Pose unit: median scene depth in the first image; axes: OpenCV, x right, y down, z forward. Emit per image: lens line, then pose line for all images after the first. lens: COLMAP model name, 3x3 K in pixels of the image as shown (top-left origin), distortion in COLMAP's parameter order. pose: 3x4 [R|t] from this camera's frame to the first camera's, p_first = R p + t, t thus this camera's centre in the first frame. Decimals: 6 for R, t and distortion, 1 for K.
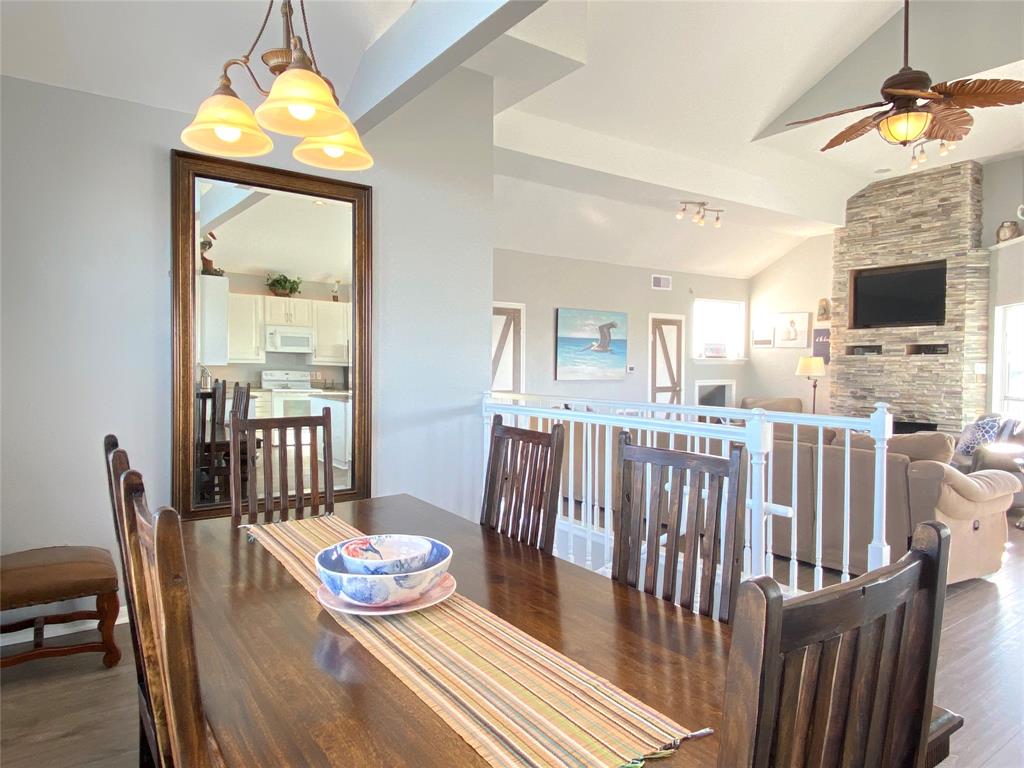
lens RADIAL K [[642.3, 0, 511.8], [0, 642.3, 378.4], [0, 0, 1]] dist [0.102780, -0.103000]
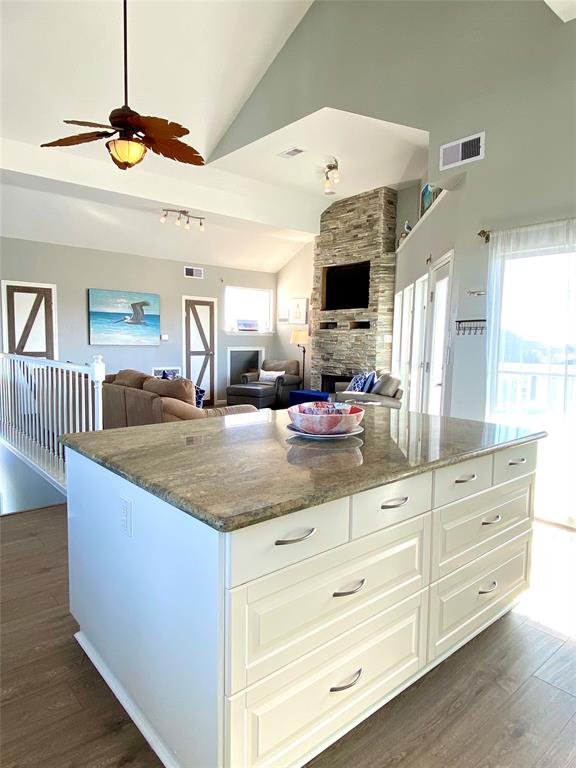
lens RADIAL K [[481.7, 0, 291.5], [0, 481.7, 382.7], [0, 0, 1]] dist [0.102780, -0.103000]
pose [[0.996785, 0.001847, 0.080102, 0.391110], [-0.007255, 0.997709, 0.067267, 0.010236], [-0.079794, -0.067632, 0.994514, -0.030731]]
